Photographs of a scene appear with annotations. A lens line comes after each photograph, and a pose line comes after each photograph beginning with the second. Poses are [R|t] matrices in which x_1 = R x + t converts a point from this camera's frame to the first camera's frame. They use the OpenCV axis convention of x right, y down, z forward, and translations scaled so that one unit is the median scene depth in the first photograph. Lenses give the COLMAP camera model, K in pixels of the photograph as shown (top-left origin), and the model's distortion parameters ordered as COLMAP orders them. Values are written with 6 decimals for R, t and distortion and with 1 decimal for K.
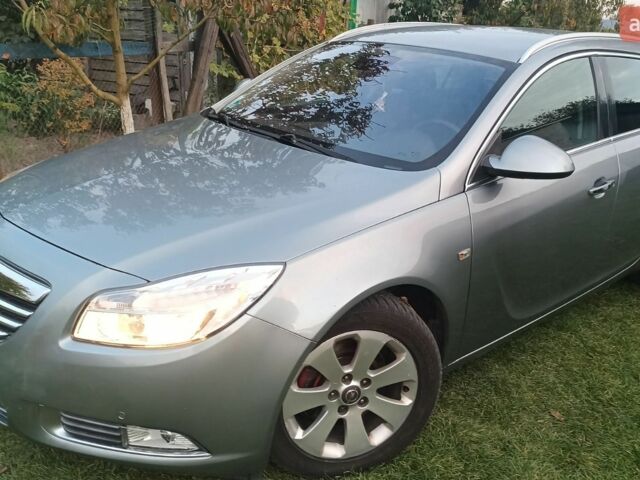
lens RADIAL K [[586.0, 0, 320.3], [0, 586.0, 255.2], [0, 0, 1]] dist [0.013663, 0.025525]
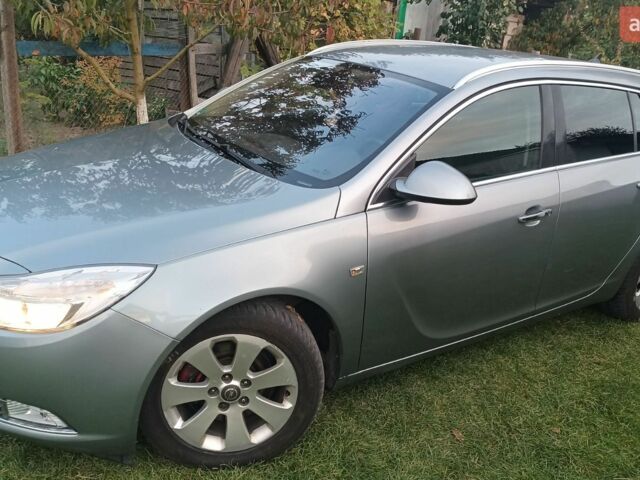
lens RADIAL K [[586.0, 0, 320.3], [0, 586.0, 255.2], [0, 0, 1]] dist [0.013663, 0.025525]
pose [[0.991790, 0.079692, -0.100009, 0.288340], [-0.079921, 0.996800, 0.001721, -0.026492], [0.099826, 0.006286, 0.994985, -0.047637]]
